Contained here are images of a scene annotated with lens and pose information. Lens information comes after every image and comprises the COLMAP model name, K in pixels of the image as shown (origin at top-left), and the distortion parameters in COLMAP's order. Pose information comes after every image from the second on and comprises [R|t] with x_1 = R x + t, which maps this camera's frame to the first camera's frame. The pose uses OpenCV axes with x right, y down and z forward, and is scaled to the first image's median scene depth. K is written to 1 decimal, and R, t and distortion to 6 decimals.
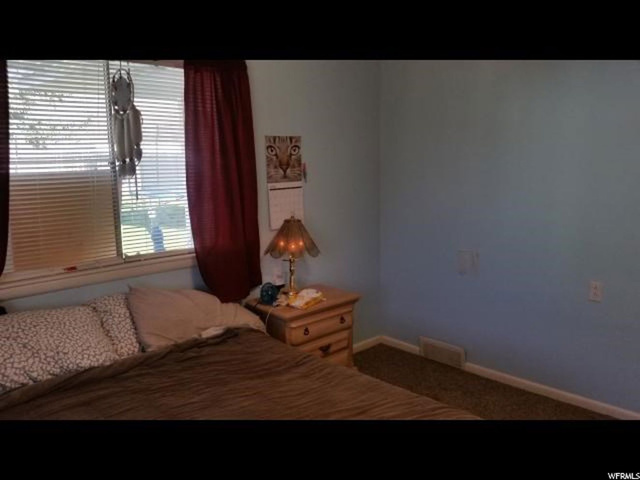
lens RADIAL K [[523.0, 0, 320.0], [0, 523.0, 240.0], [0, 0, 1]] dist [0.102817, -0.007333]
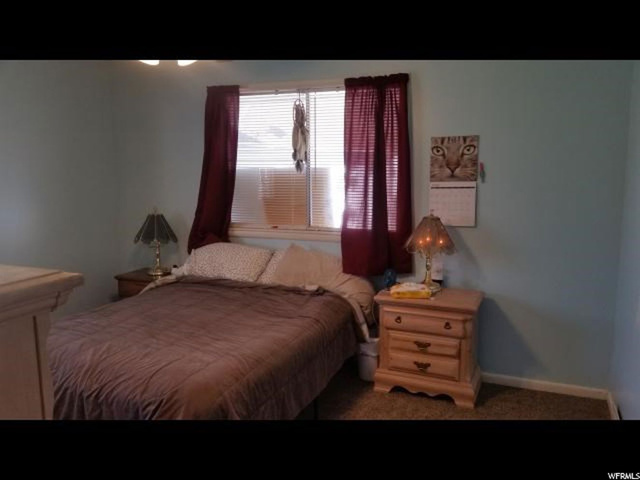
lens RADIAL K [[523.0, 0, 320.0], [0, 523.0, 240.0], [0, 0, 1]] dist [0.102817, -0.007333]
pose [[0.373828, 0.140909, -0.916732, 0.808895], [-0.141897, 0.985446, 0.093607, -0.059147], [0.916579, 0.095089, 0.388382, 0.386013]]
